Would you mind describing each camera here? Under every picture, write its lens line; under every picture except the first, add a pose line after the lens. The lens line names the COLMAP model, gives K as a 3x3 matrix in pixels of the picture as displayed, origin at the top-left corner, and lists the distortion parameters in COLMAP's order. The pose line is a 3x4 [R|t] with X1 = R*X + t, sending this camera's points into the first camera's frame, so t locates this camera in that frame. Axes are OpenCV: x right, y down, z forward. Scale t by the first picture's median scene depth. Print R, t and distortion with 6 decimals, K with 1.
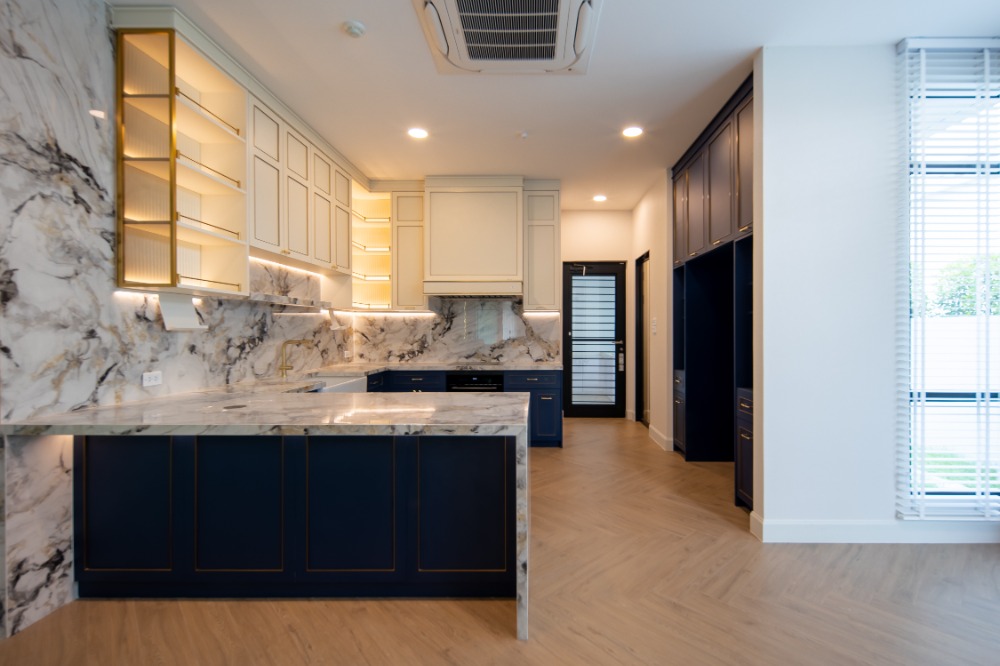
lens RADIAL K [[450.8, 0, 503.0], [0, 450.8, 331.9], [0, 0, 1]] dist [-0.000587, 0.000047]
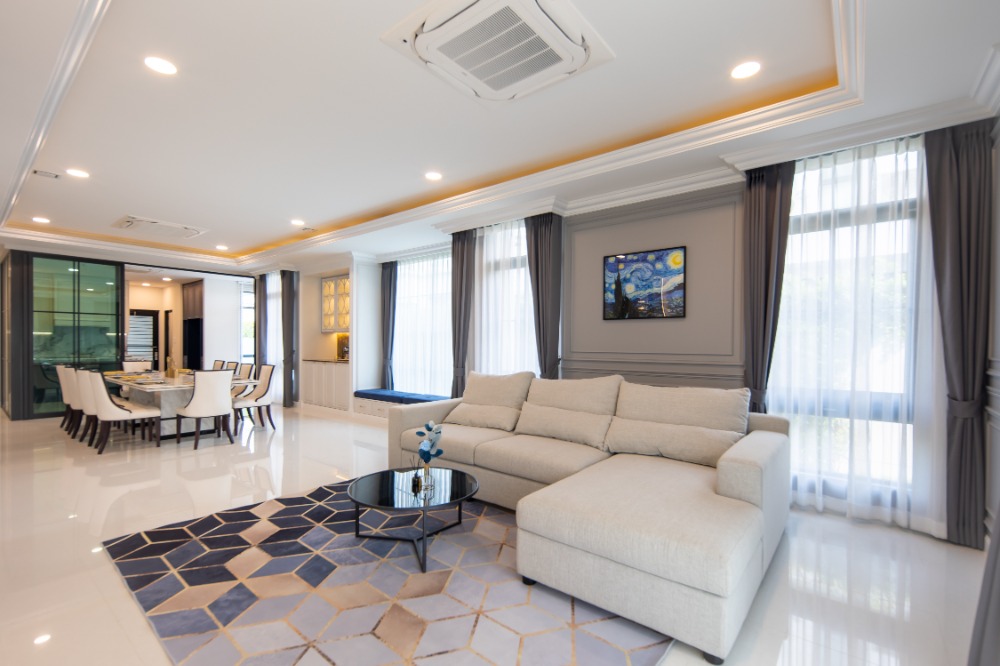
lens RADIAL K [[450.8, 0, 498.1], [0, 450.8, 343.7], [0, 0, 1]] dist [-0.000587, 0.000047]
pose [[0.571553, 0.003644, 0.820557, -0.620613], [-0.002321, 0.999993, -0.002824, 0.009866], [-0.820562, -0.000291, 0.571557, -1.713787]]
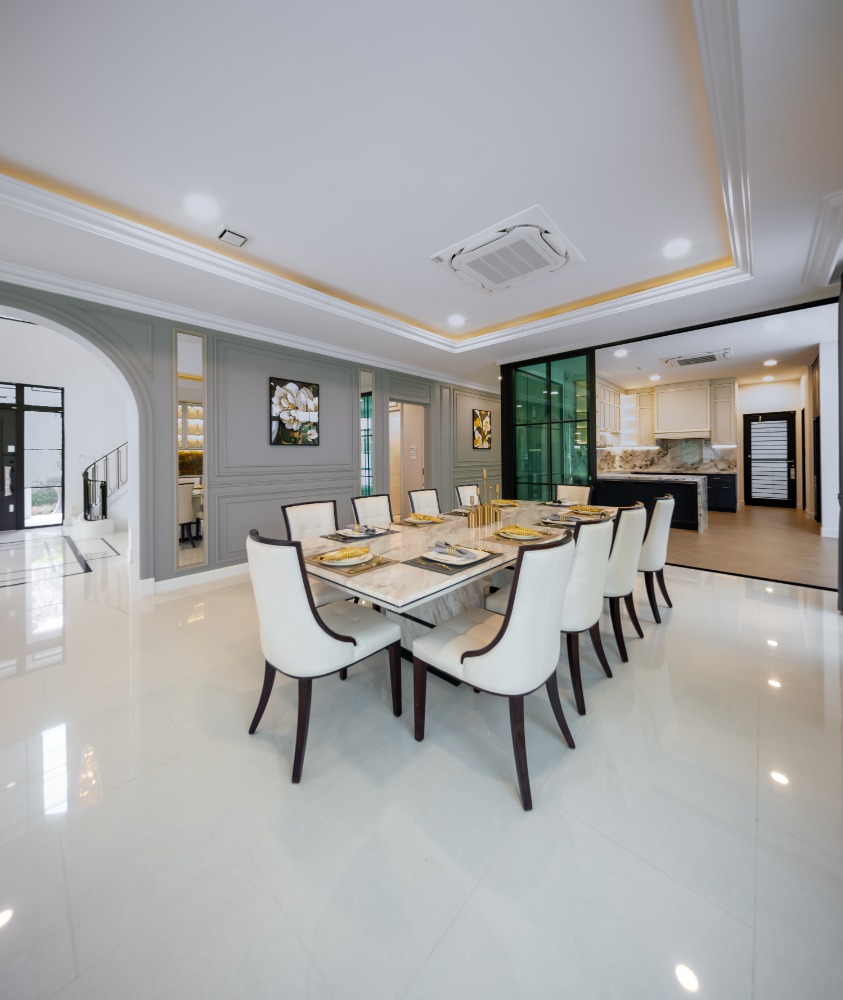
lens RADIAL K [[369.3, 0, 424.4], [0, 369.3, 455.3], [0, 0, 1]] dist [0.001875, -0.000005]
pose [[0.789709, -0.008429, -0.613424, 0.037922], [0.005562, 0.999963, -0.006581, 0.003178], [0.613457, 0.001785, 0.789726, -0.893306]]
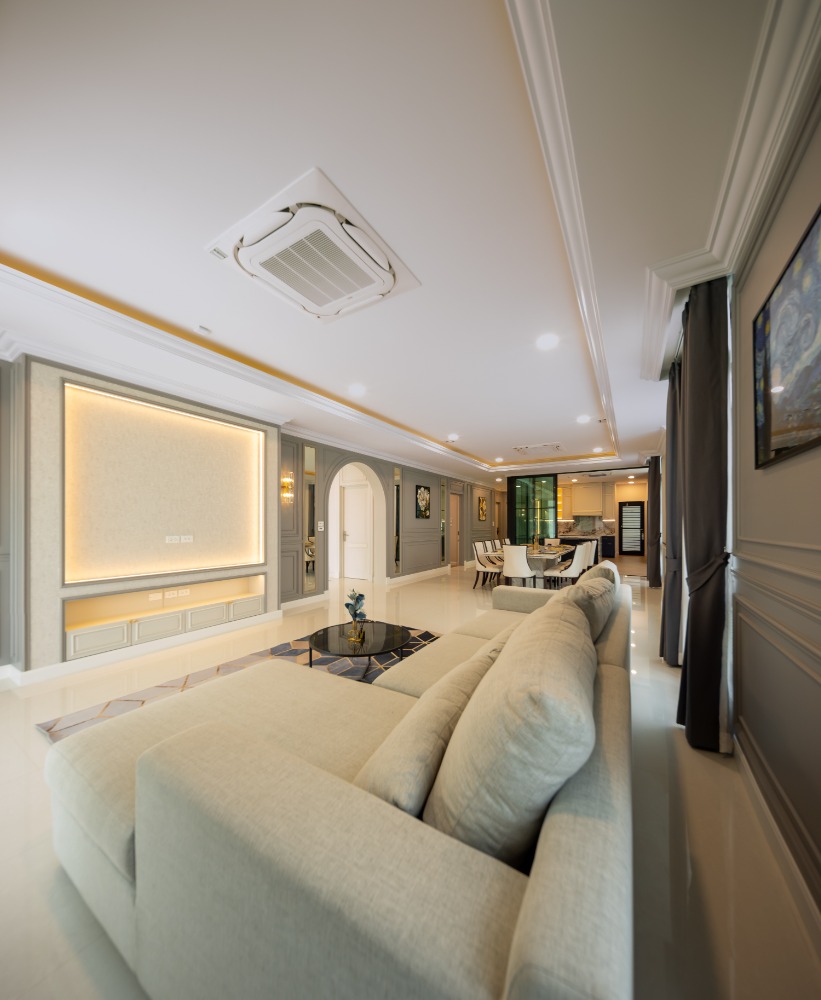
lens RADIAL K [[357.3, 0, 408.1], [0, 357.3, 523.5], [0, 0, 1]] dist [-0.001570, -0.000012]
pose [[0.886647, -0.001082, -0.462445, -0.008456], [-0.003207, 0.999959, -0.008487, 0.010165], [0.462435, 0.009008, 0.886607, -1.767218]]
